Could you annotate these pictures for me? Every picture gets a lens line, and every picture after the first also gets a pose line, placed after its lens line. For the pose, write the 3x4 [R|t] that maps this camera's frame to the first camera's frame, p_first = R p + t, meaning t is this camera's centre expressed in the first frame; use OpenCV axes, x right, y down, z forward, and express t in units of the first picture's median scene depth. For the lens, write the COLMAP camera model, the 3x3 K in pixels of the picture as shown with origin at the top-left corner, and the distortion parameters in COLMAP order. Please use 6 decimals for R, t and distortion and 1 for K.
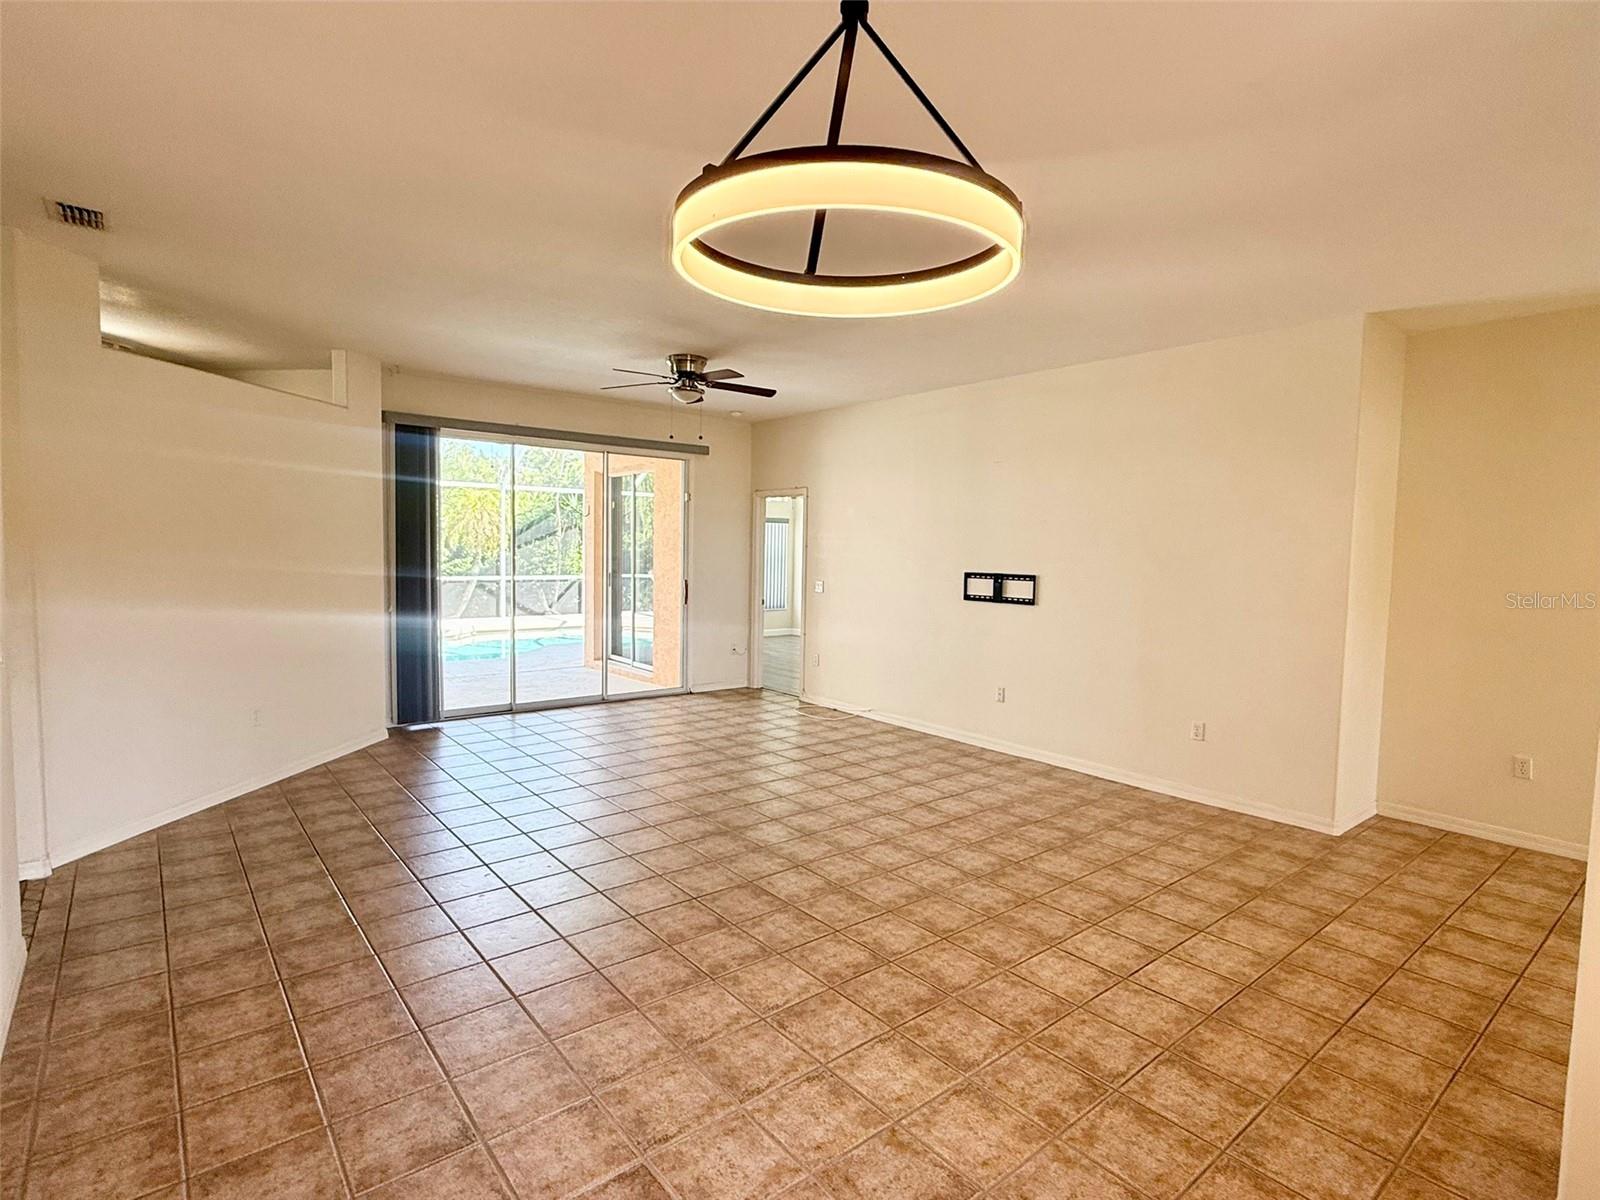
lens RADIAL K [[805.1, 0, 791.9], [0, 805.1, 601.6], [0, 0, 1]] dist [0.001756, 0.000179]
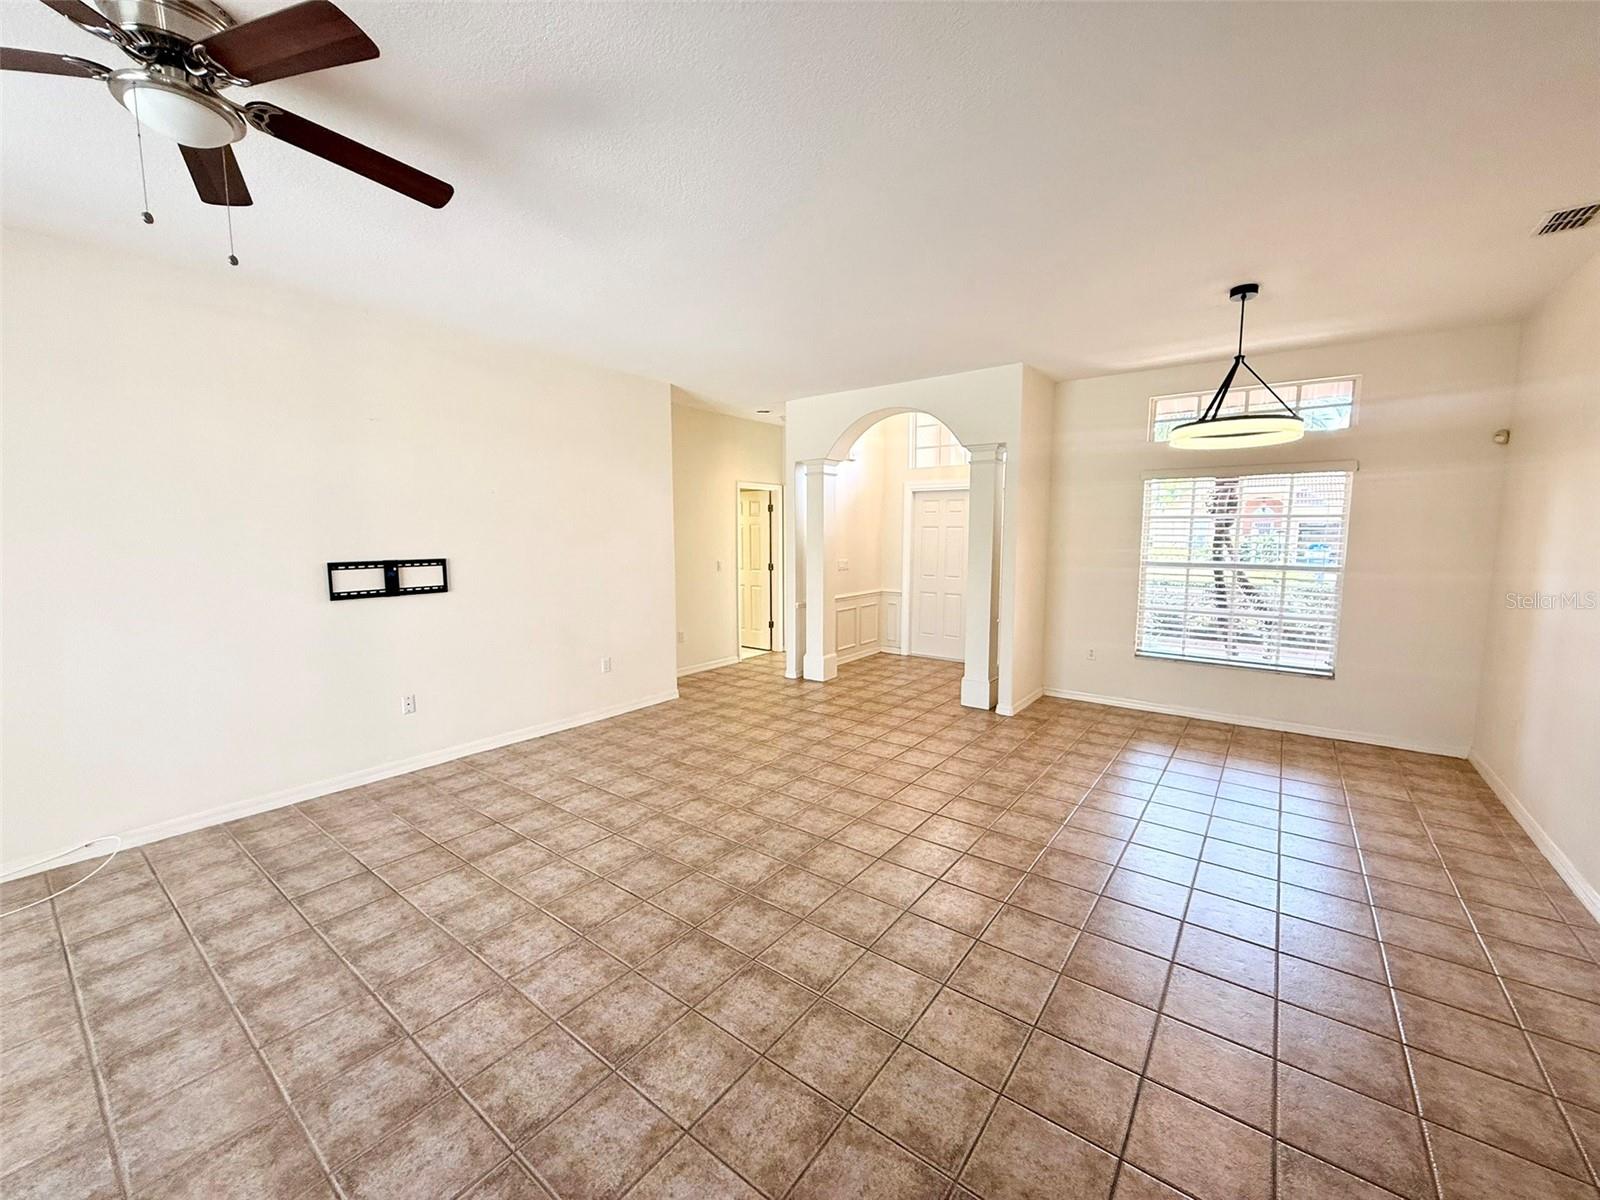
lens RADIAL K [[638.2, 0, 793.3], [0, 638.2, 594.8], [0, 0, 1]] dist [0.000748, -0.000865]
pose [[-0.232775, -0.113920, 0.965836, -0.629692], [0.064919, 0.989080, 0.132308, -0.080543], [-0.970362, 0.093499, -0.222837, 1.023445]]
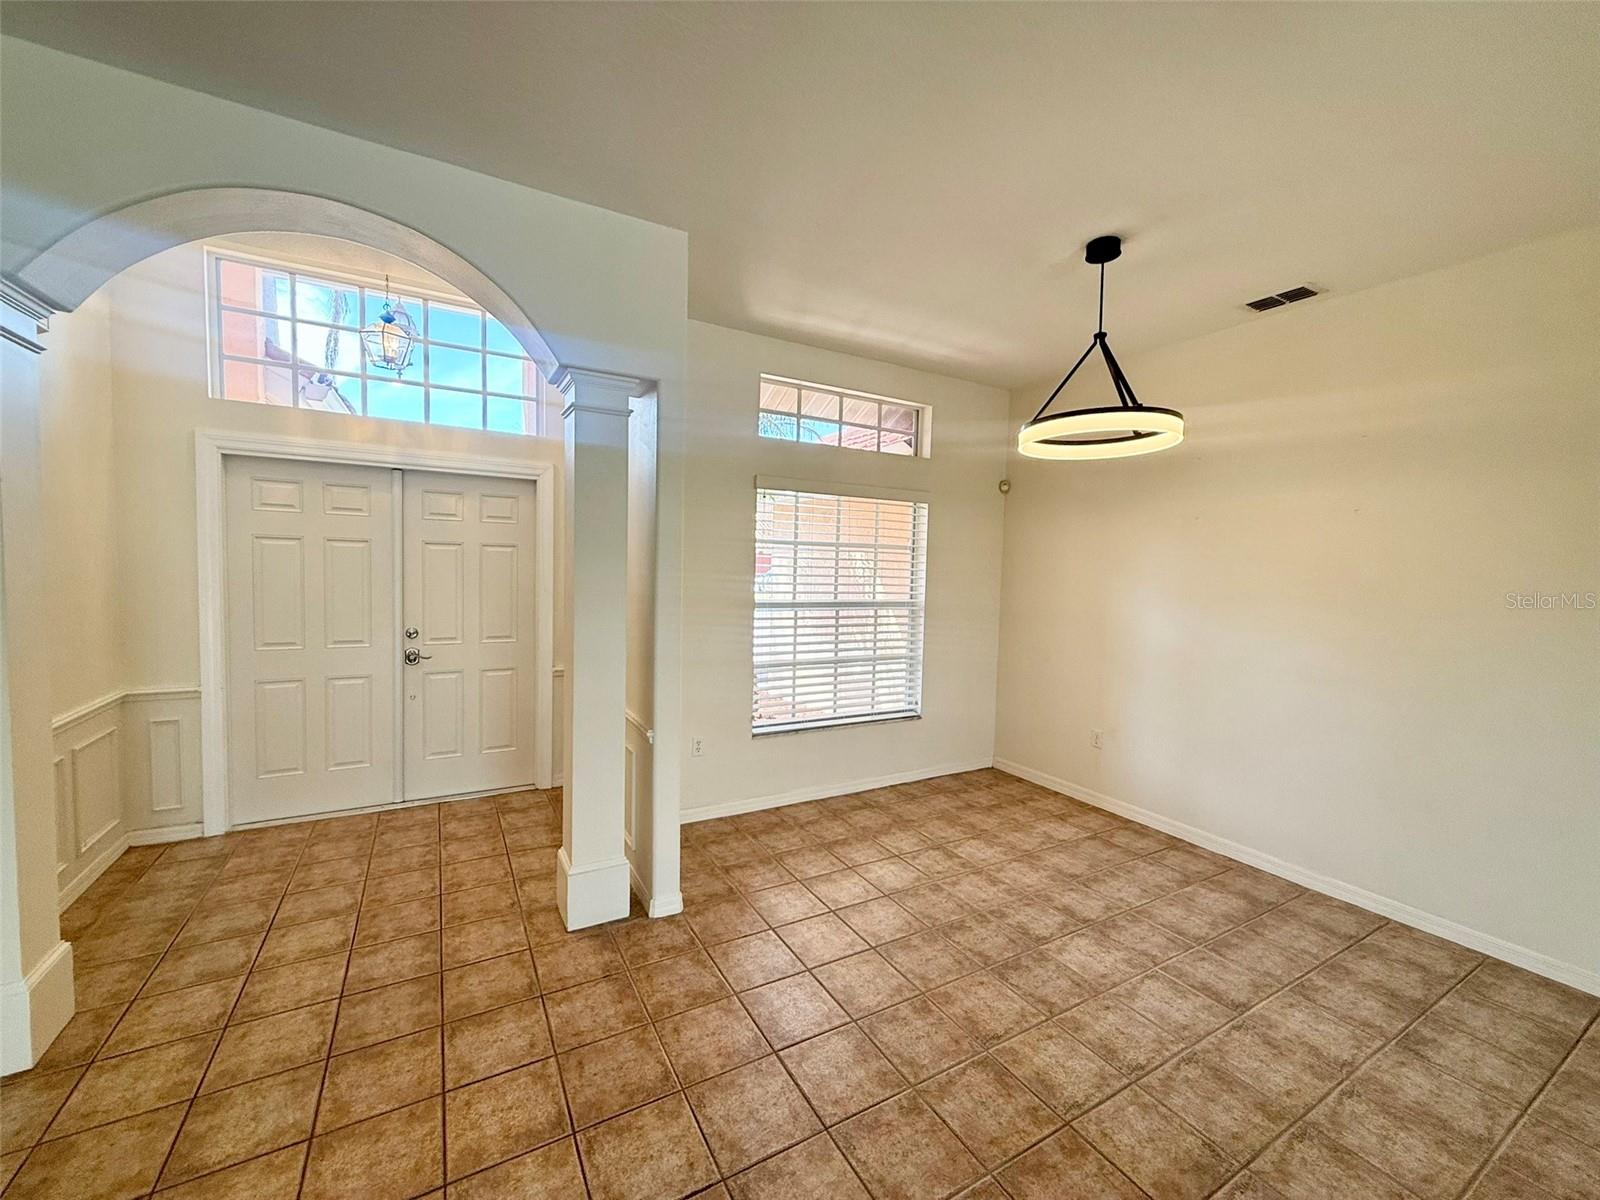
lens RADIAL K [[638.2, 0, 795.0], [0, 638.2, 594.8], [0, 0, 1]] dist [0.000748, -0.000865]
pose [[-0.985858, -0.052475, 0.159154, 0.189824], [-0.033229, 0.992064, 0.121263, -0.056099], [-0.164254, 0.114259, -0.979778, 0.939411]]
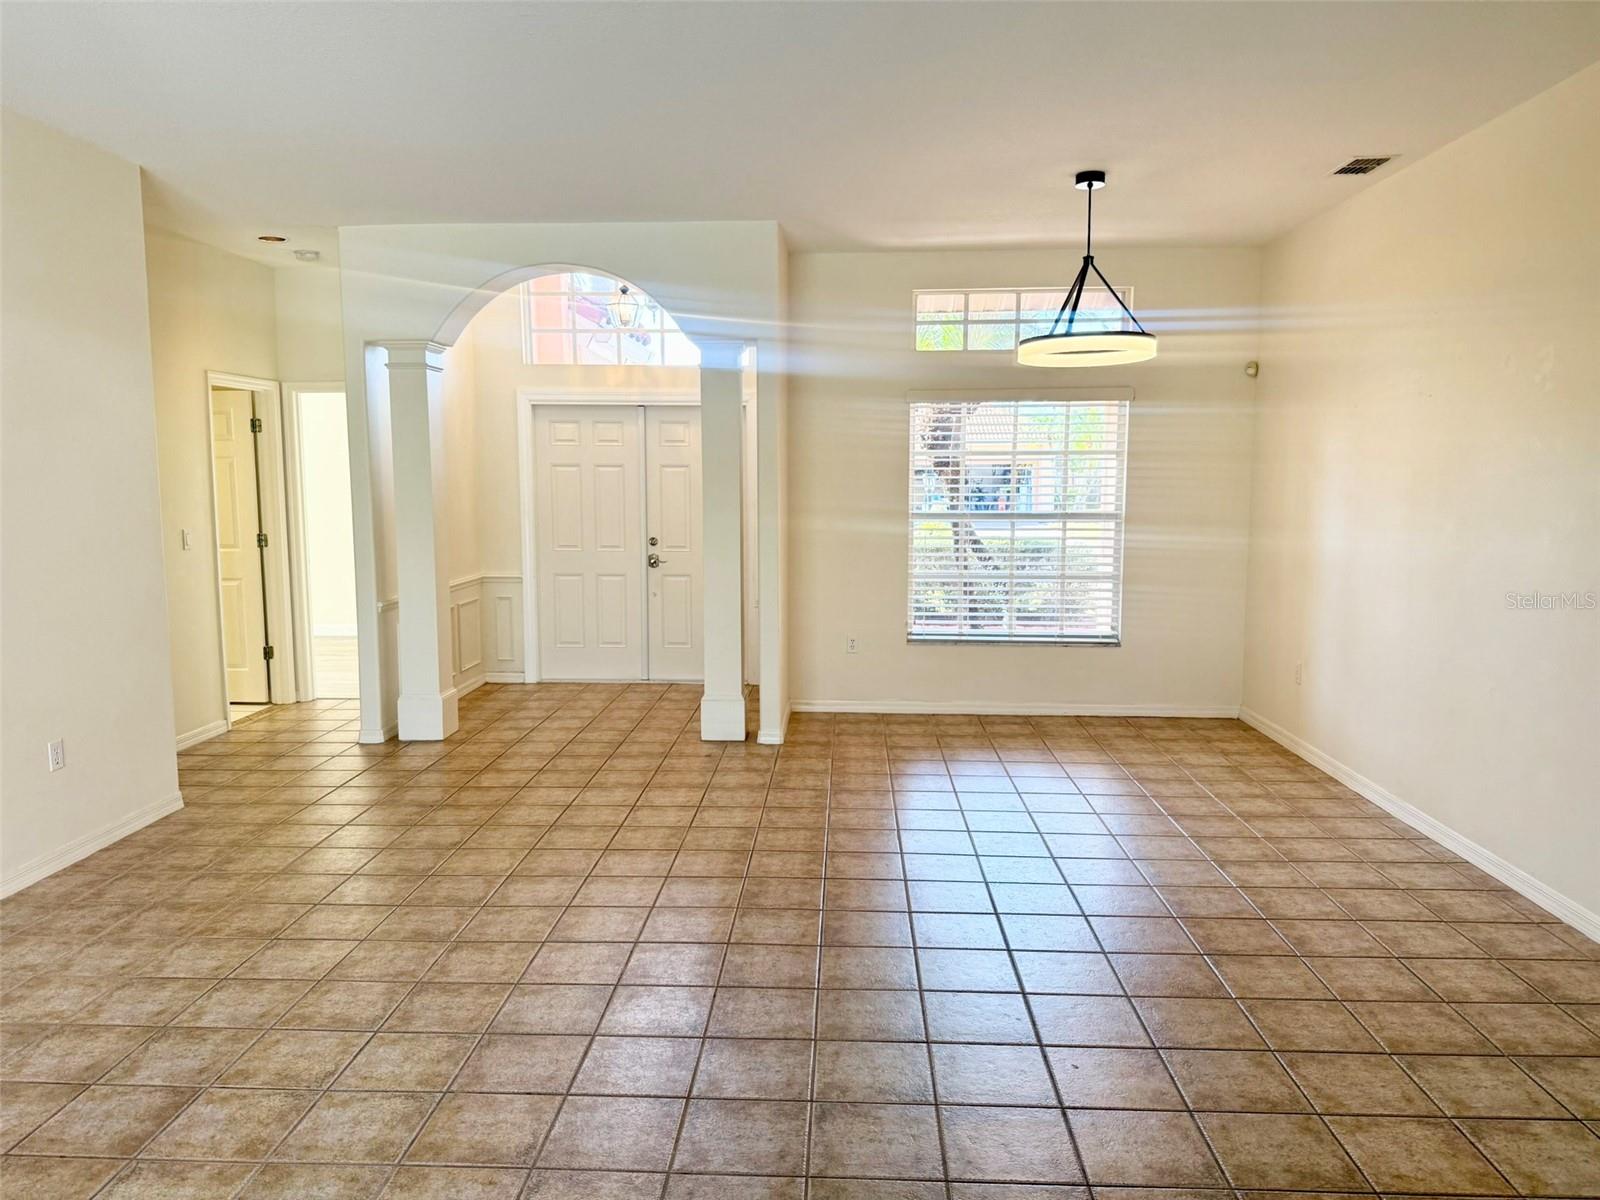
lens RADIAL K [[1121.0, 0, 798.3], [0, 1121.0, 603.5], [0, 0, 1]] dist [0.020668, -0.033935]
pose [[-0.748927, -0.091487, 0.656307, -0.529909], [0.034332, 0.983736, 0.176307, -0.095608], [-0.661763, 0.154573, -0.733605, 1.371522]]
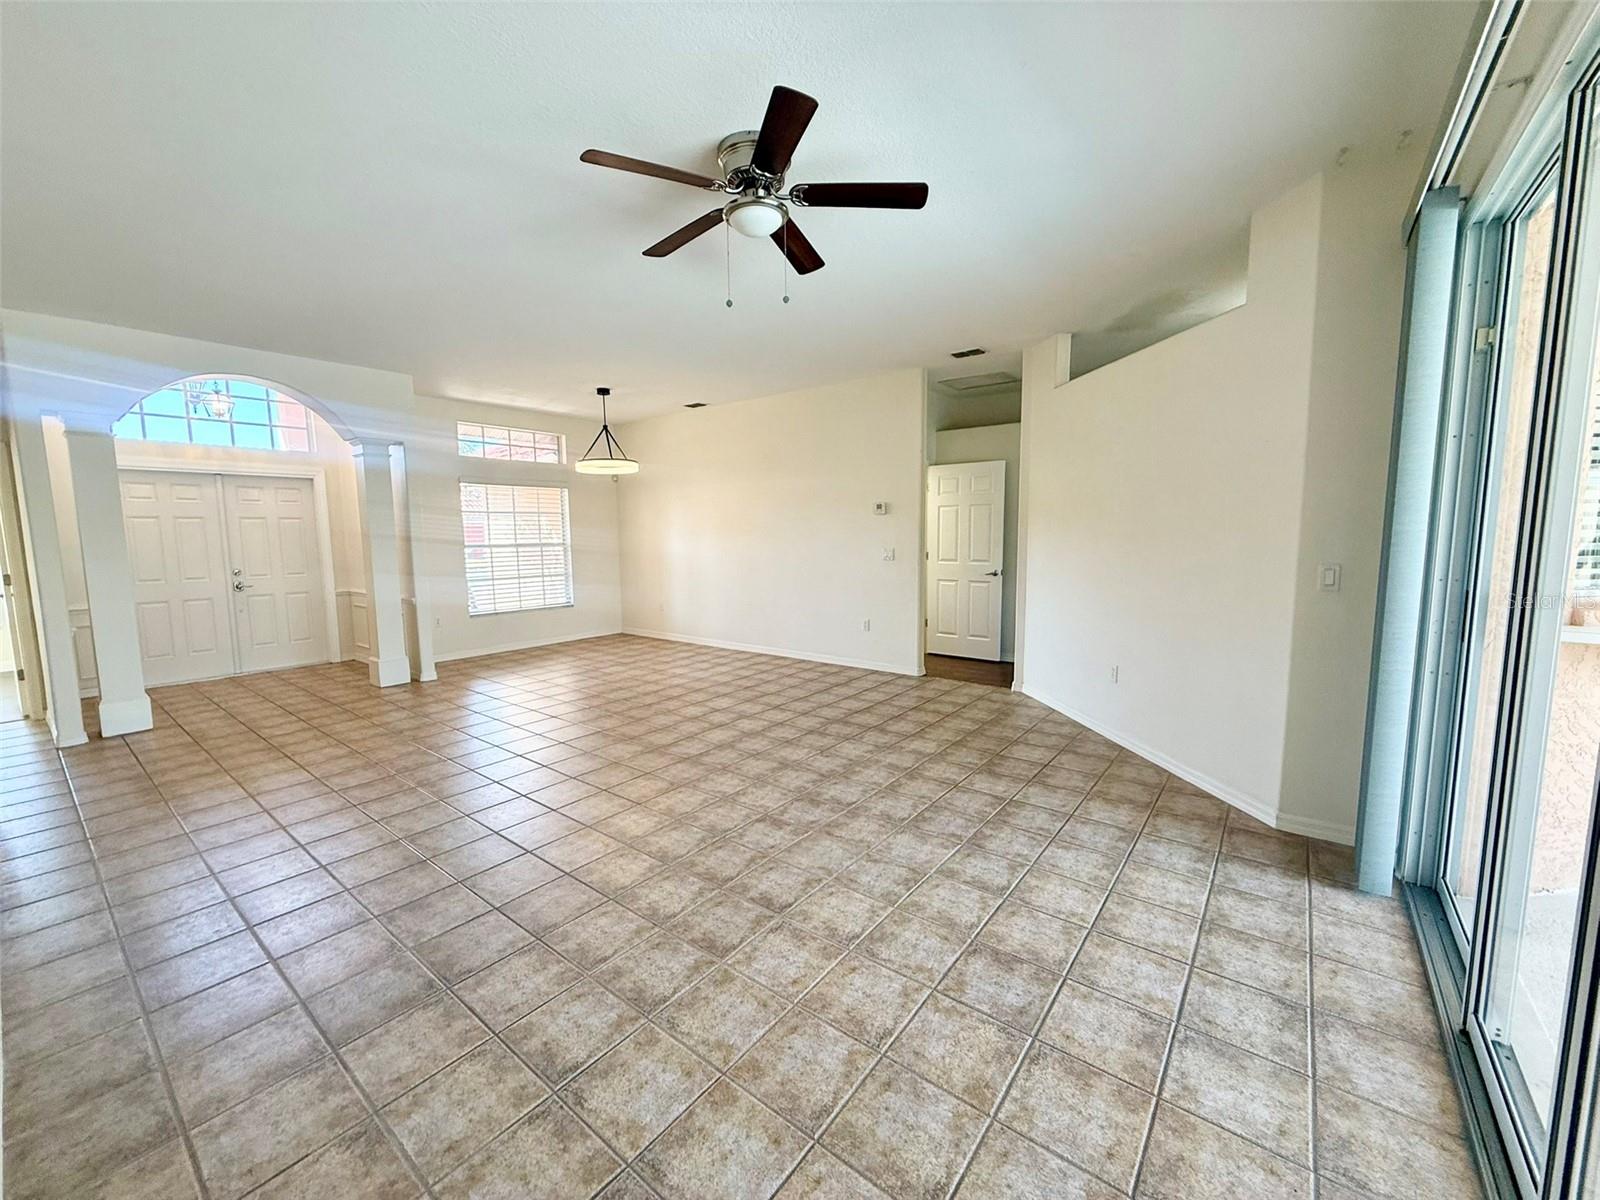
lens RADIAL K [[638.2, 0, 800.2], [0, 638.2, 601.2], [0, 0, 1]] dist [0.000748, -0.000865]
pose [[-0.972812, 0.015638, -0.231068, -0.064384], [-0.025814, 0.984179, 0.175284, -0.103654], [0.230154, 0.176483, -0.957018, 1.852393]]
